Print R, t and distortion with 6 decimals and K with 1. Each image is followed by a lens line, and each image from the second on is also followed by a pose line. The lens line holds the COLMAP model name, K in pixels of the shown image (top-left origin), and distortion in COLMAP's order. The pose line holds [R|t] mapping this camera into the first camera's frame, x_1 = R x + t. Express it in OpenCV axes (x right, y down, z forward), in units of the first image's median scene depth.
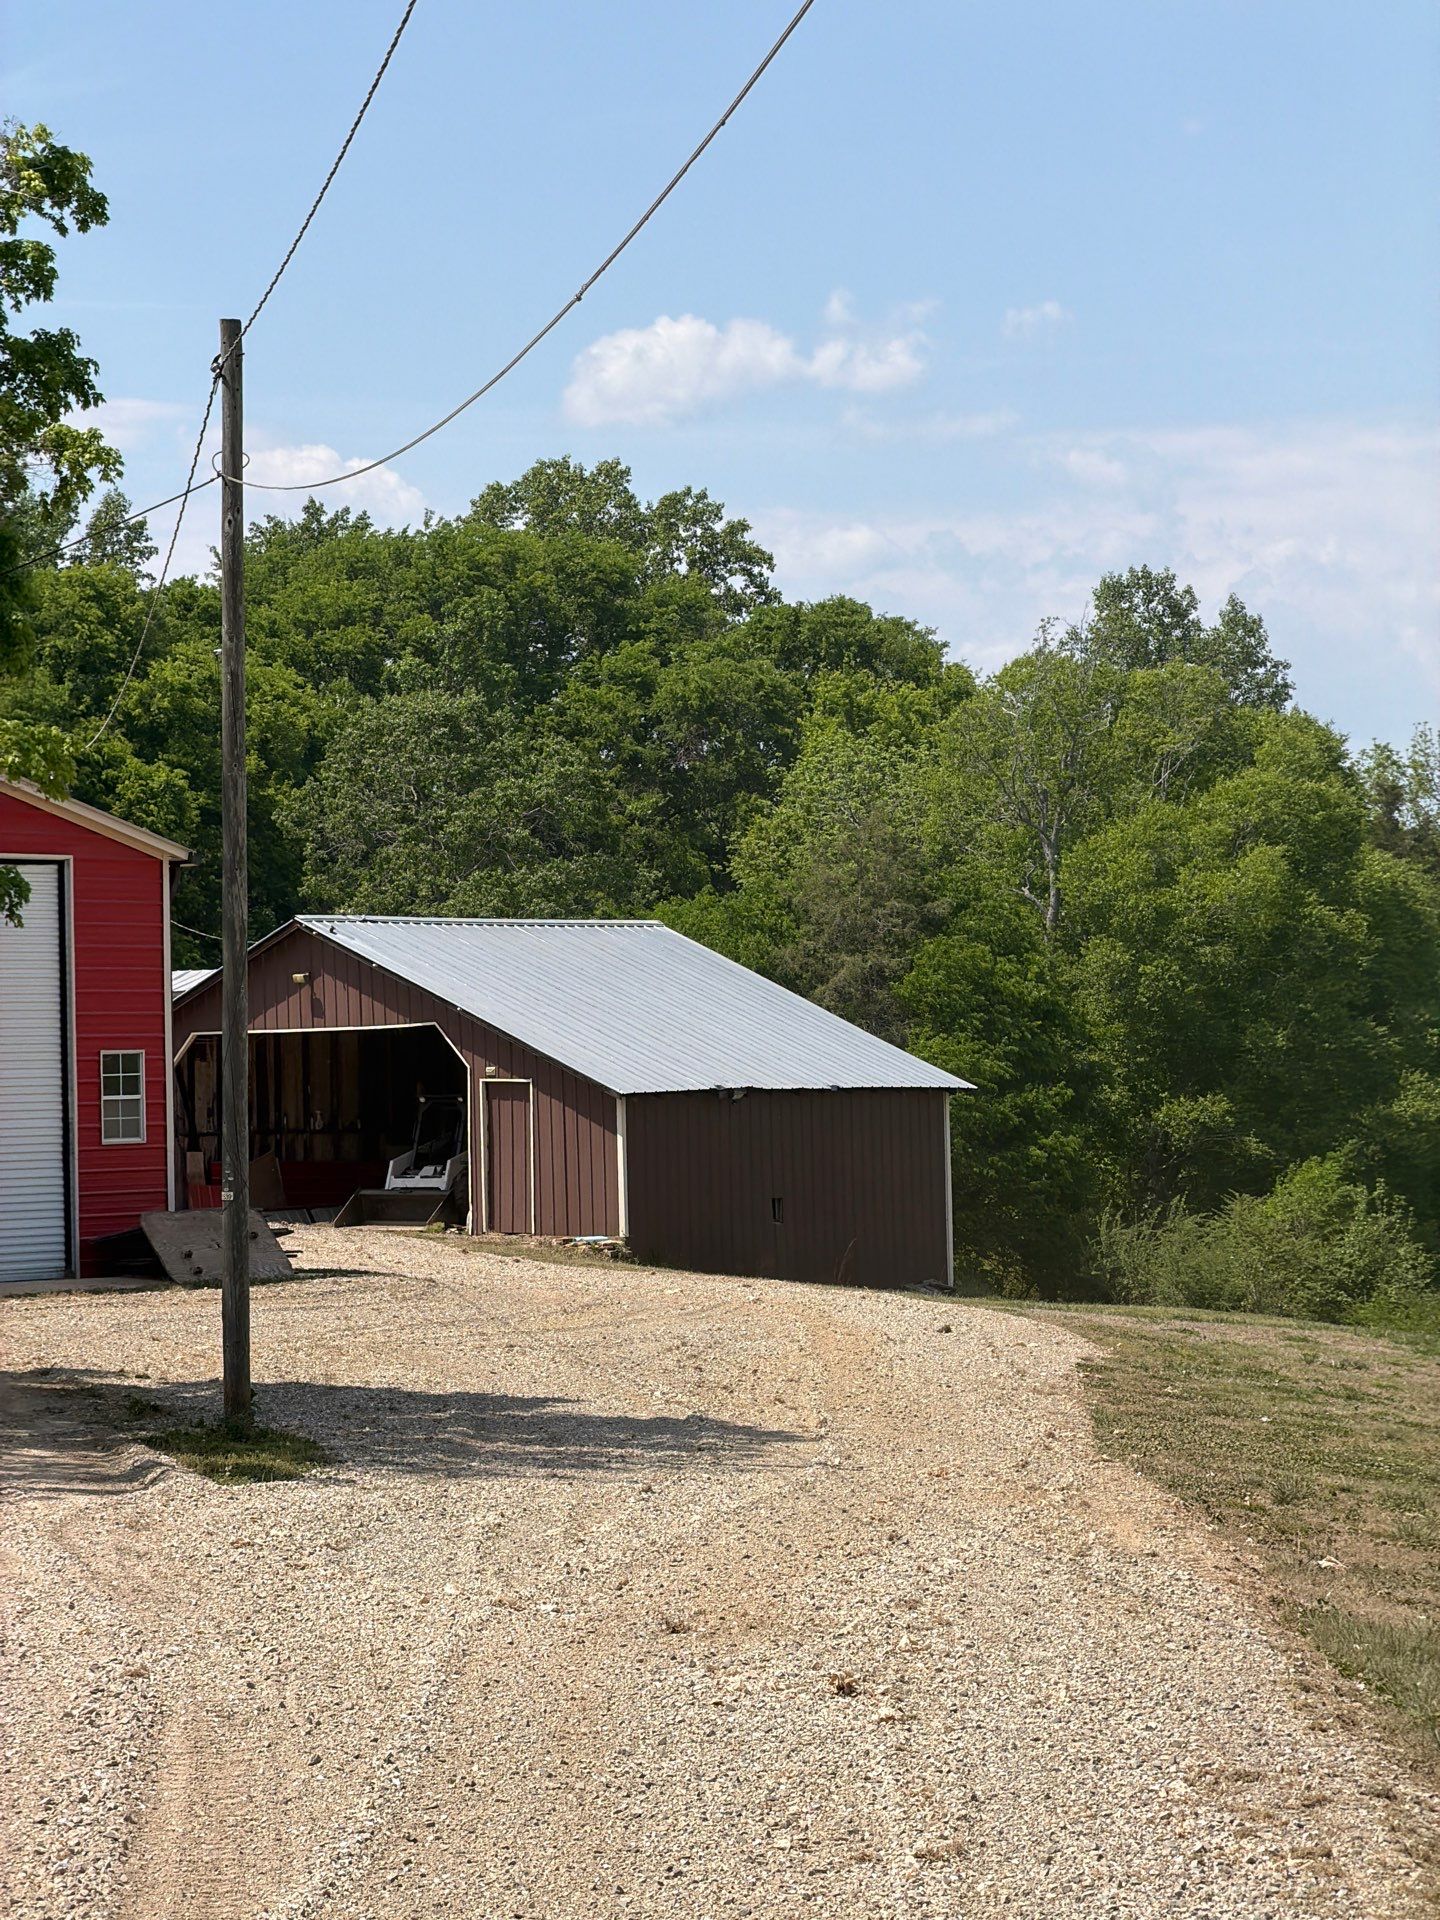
lens RADIAL K [[4651.3, 0, 720.0], [0, 4651.3, 960.0], [0, 0, 1]] dist [-0.653239, 5.878225]
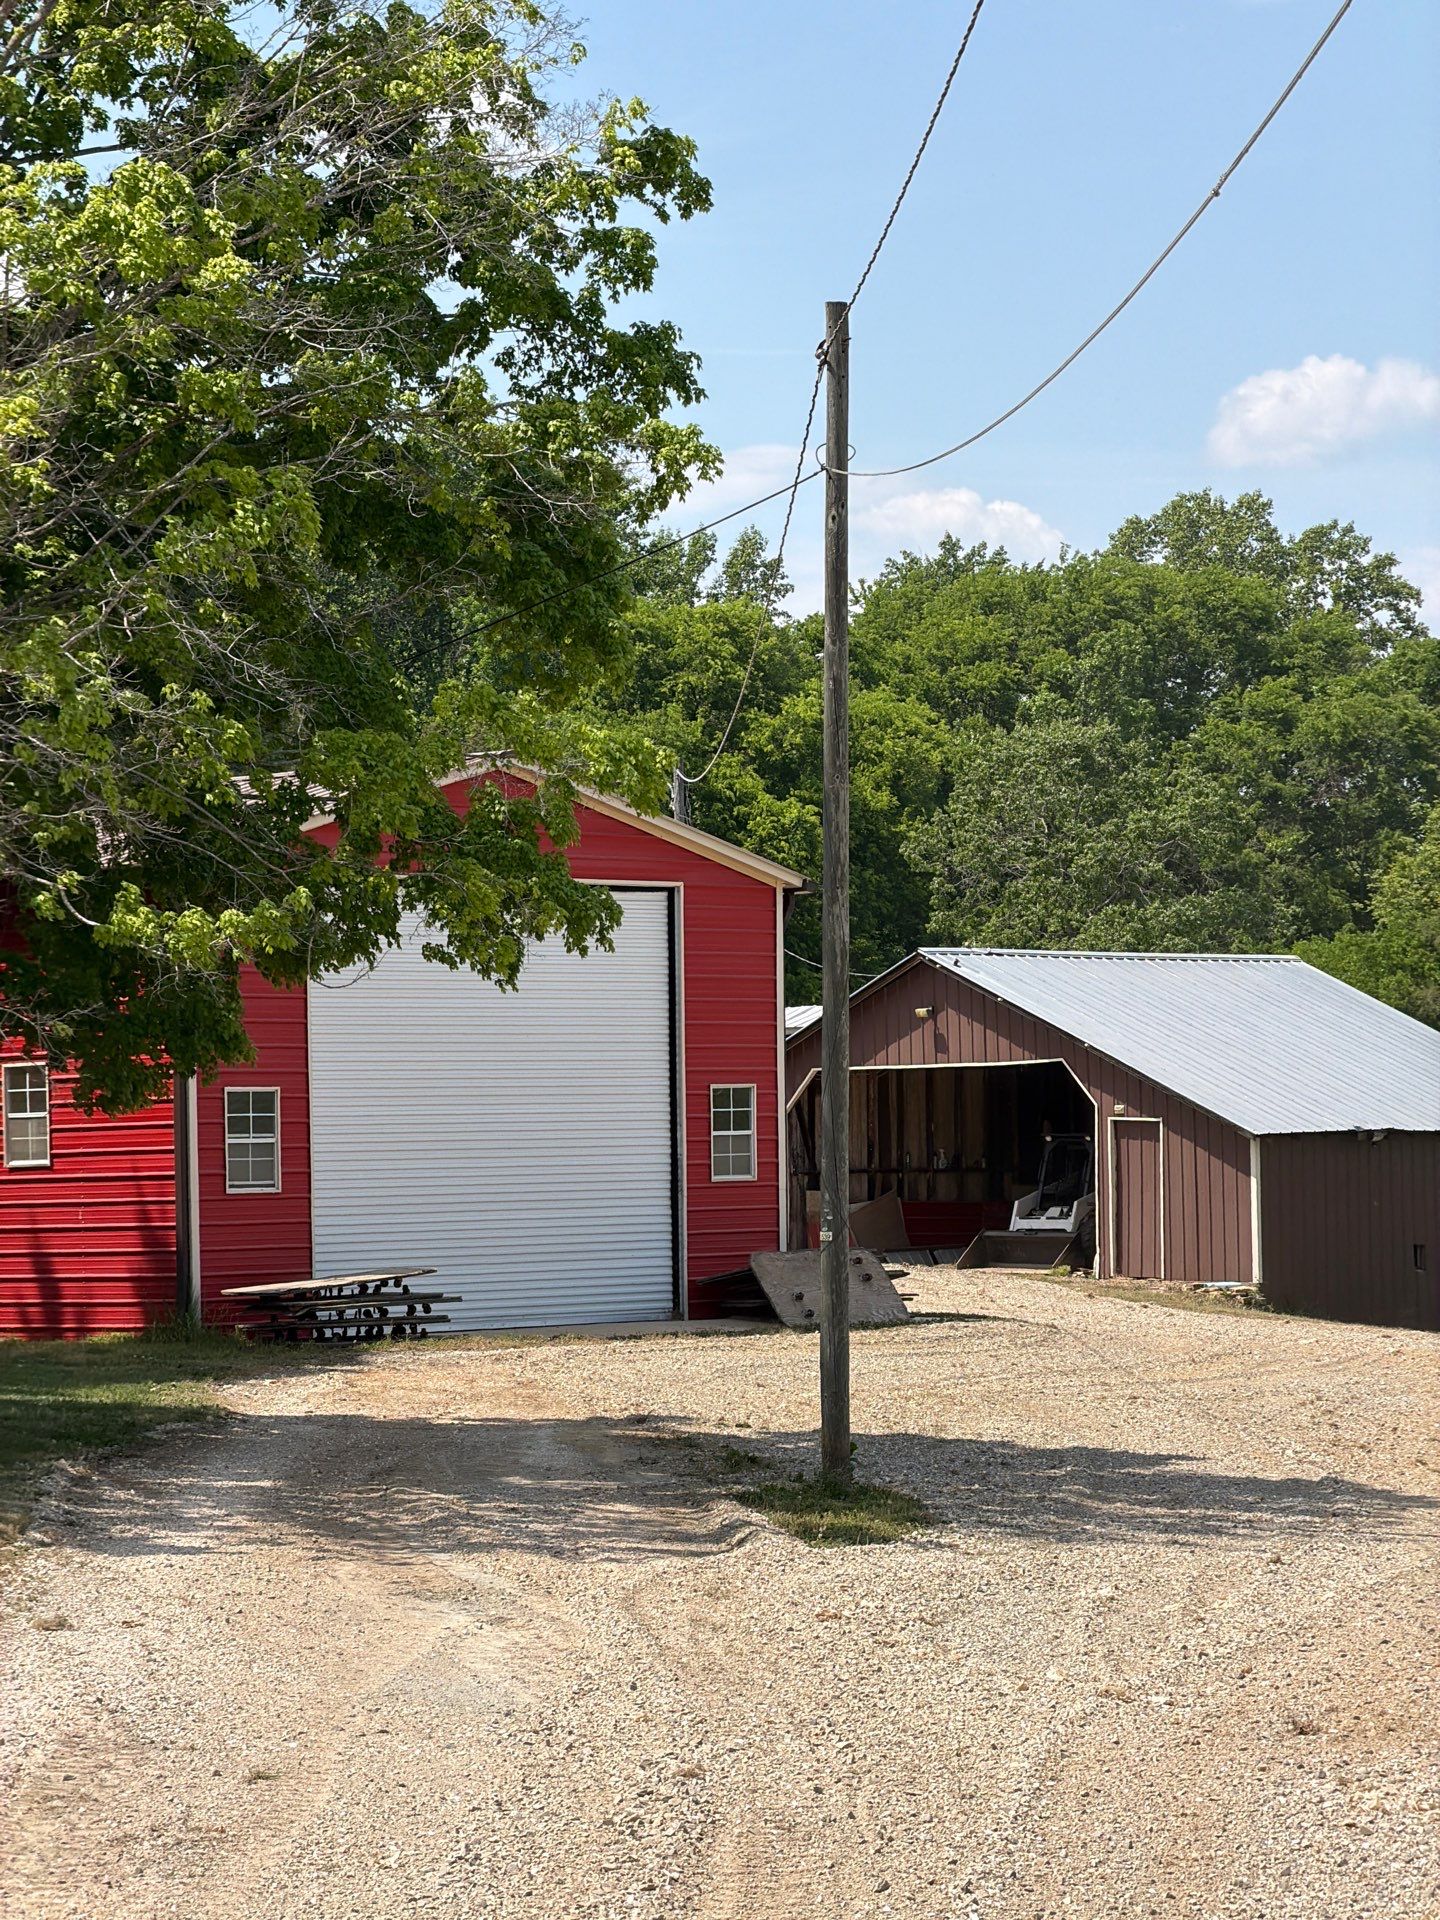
lens RADIAL K [[4573.9, 0, 719.2], [0, 4573.9, 1002.7], [0, 0, 1]] dist [0.129115, 0.784500]
pose [[0.990282, 0.006732, -0.138907, 0.000532], [-0.006771, 0.999977, 0.000191, 0.002022], [0.138905, 0.000751, 0.990305, 0.041755]]
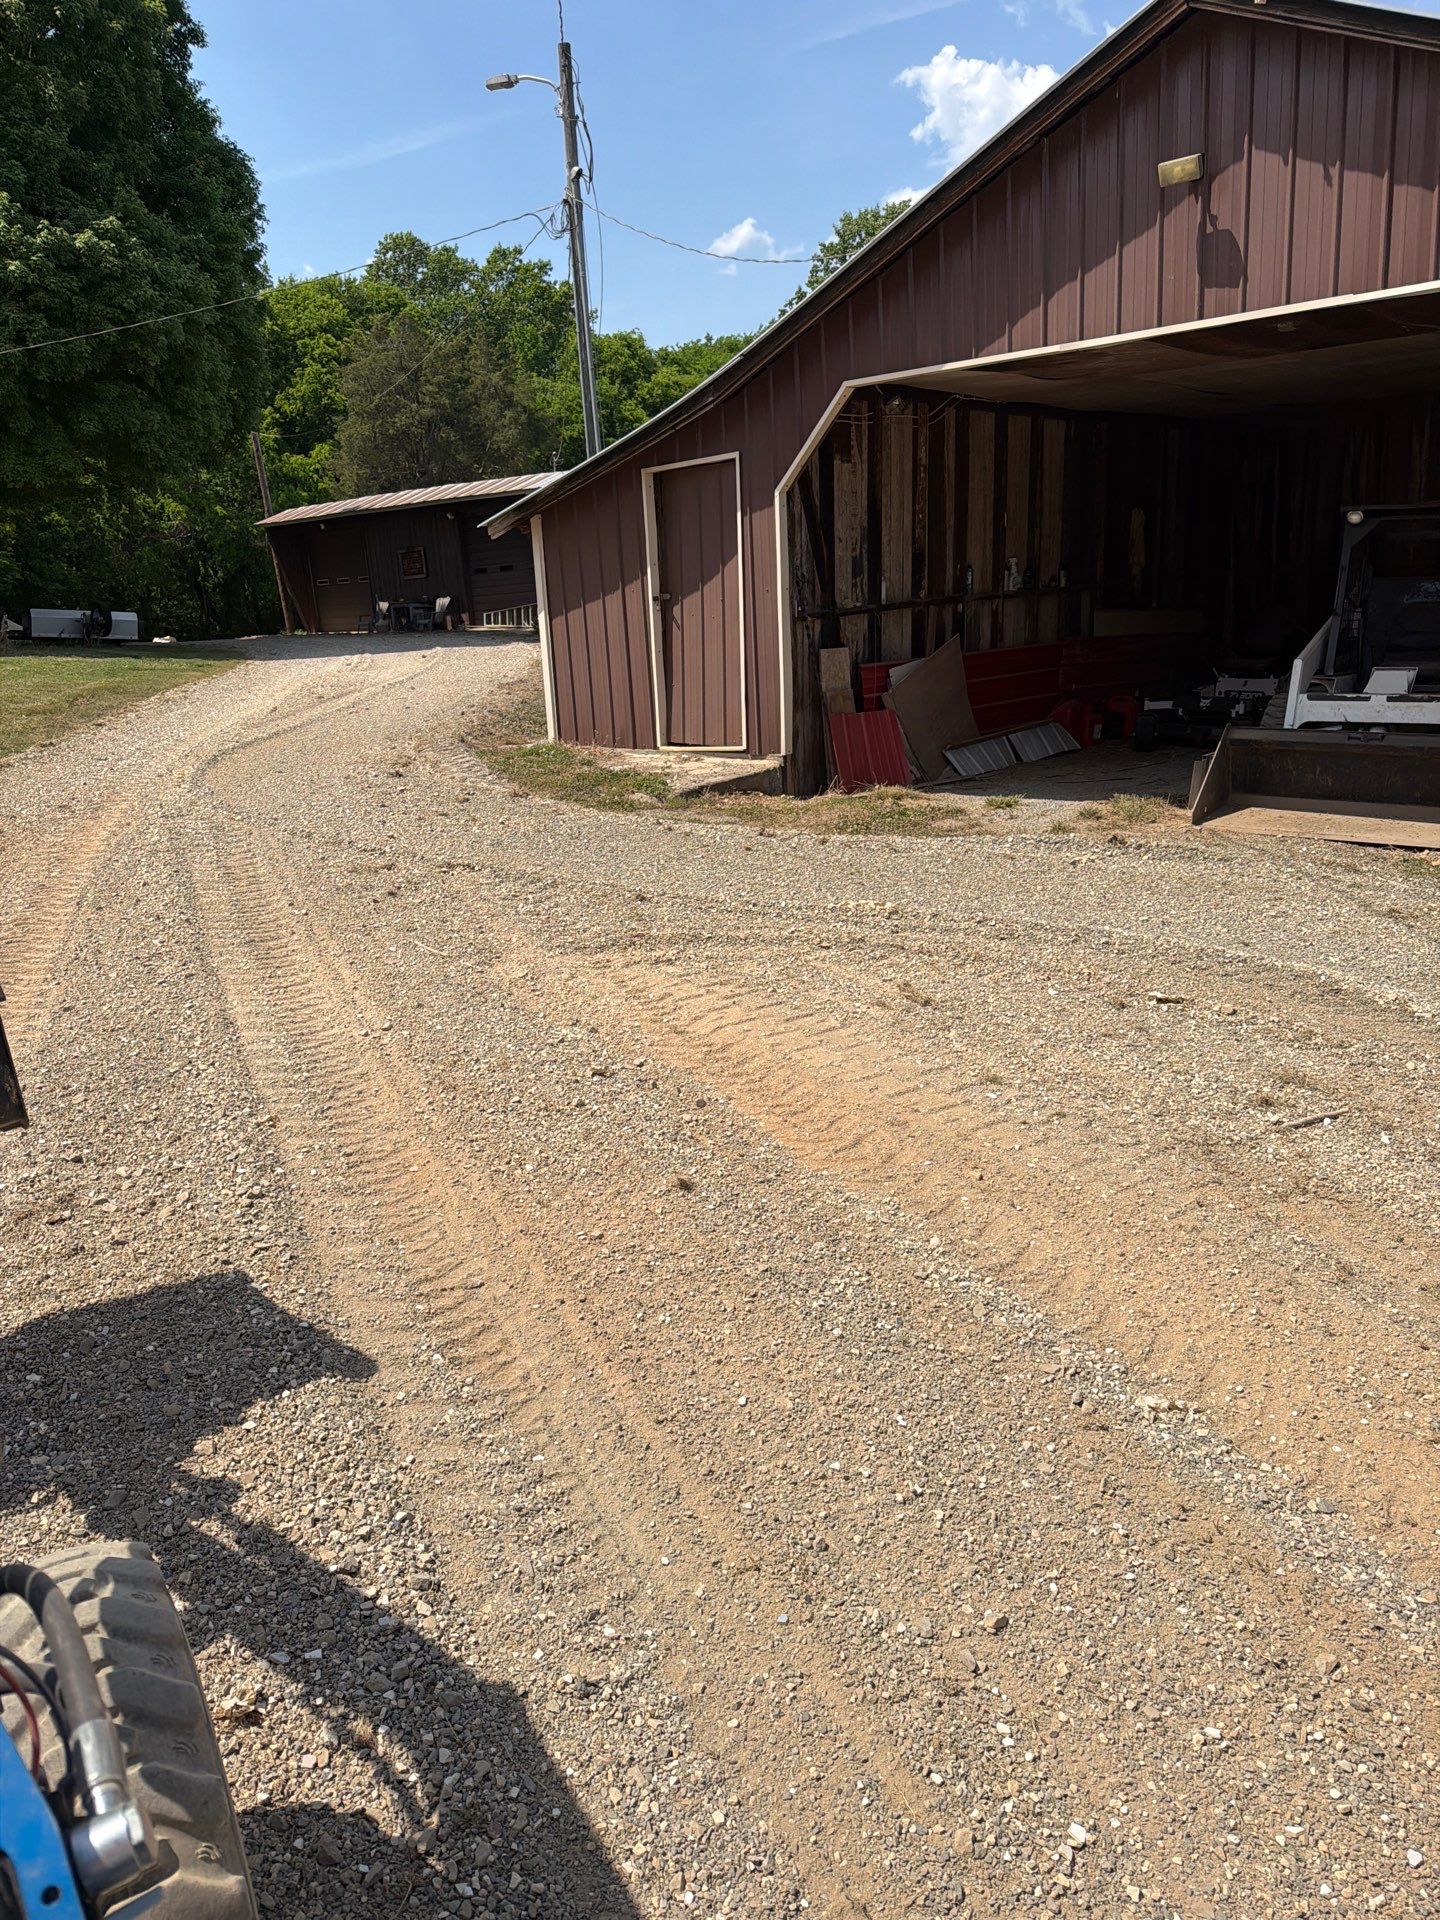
lens RADIAL K [[1450.4, 0, 722.7], [0, 1450.4, 987.1], [0, 0, 1]] dist [0.012145, 0.007159]
pose [[0.996501, -0.006164, -0.083356, -0.121036], [0.031340, 0.952072, 0.304264, 0.030023], [0.077485, -0.305811, 0.948934, 0.893594]]
